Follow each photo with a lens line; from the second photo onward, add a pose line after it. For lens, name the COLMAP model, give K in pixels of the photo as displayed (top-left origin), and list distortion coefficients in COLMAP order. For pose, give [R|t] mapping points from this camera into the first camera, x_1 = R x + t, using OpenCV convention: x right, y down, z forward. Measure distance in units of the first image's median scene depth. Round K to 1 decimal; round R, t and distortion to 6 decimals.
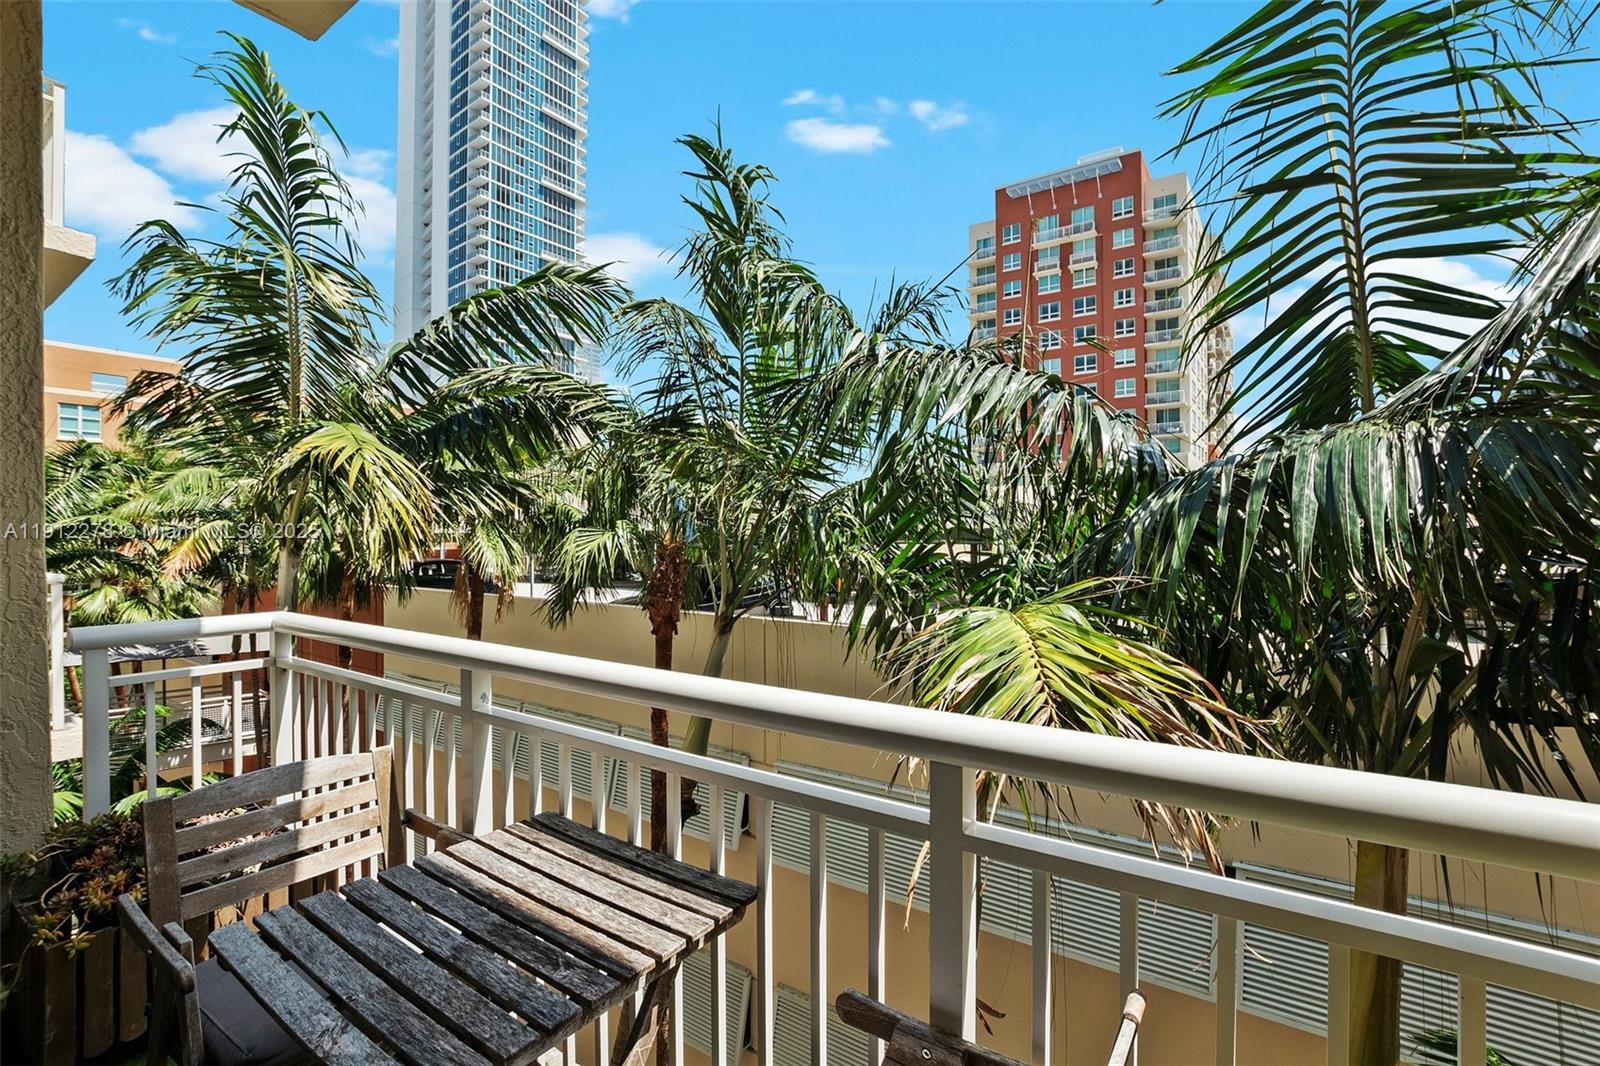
lens RADIAL K [[713.5, 0, 833.0], [0, 713.5, 536.6], [0, 0, 1]] dist [-0.028131, 0.000223]
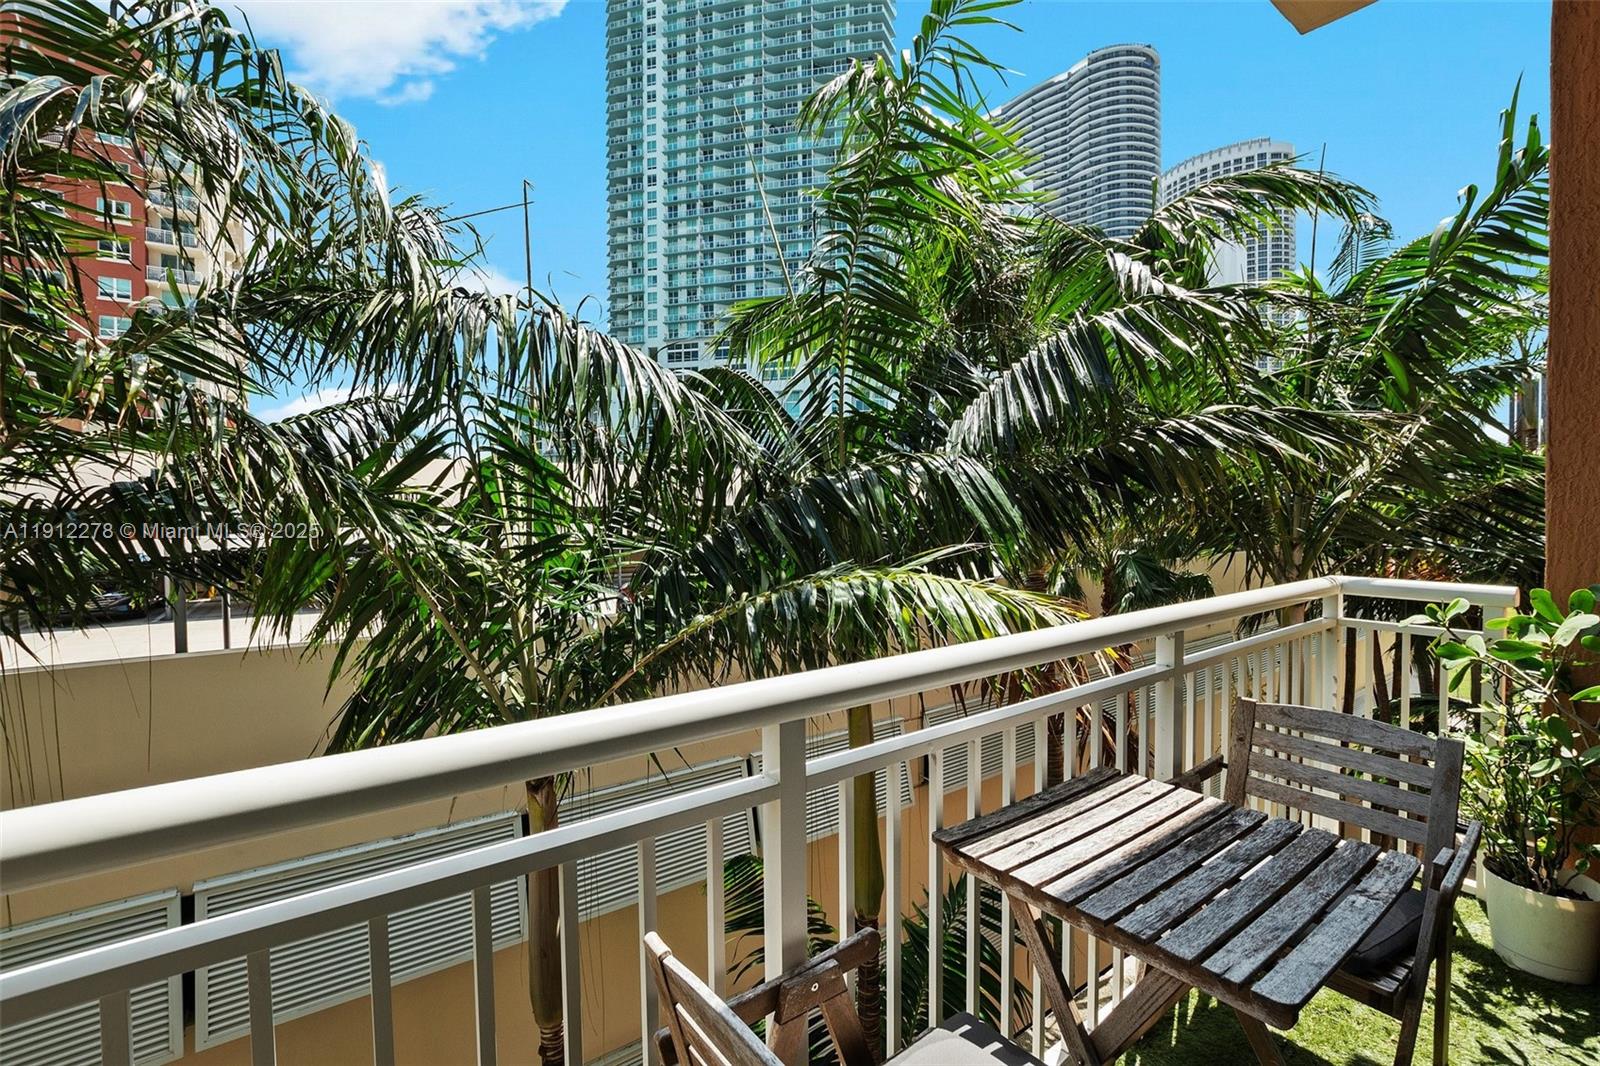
lens RADIAL K [[713.5, 0, 833.0], [0, 713.5, 536.6], [0, 0, 1]] dist [-0.028131, 0.000223]
pose [[0.305225, -0.023172, 0.951998, -1.467997], [0.007717, 0.999731, 0.021860, 0.025097], [-0.952249, 0.000674, 0.305322, 1.029375]]
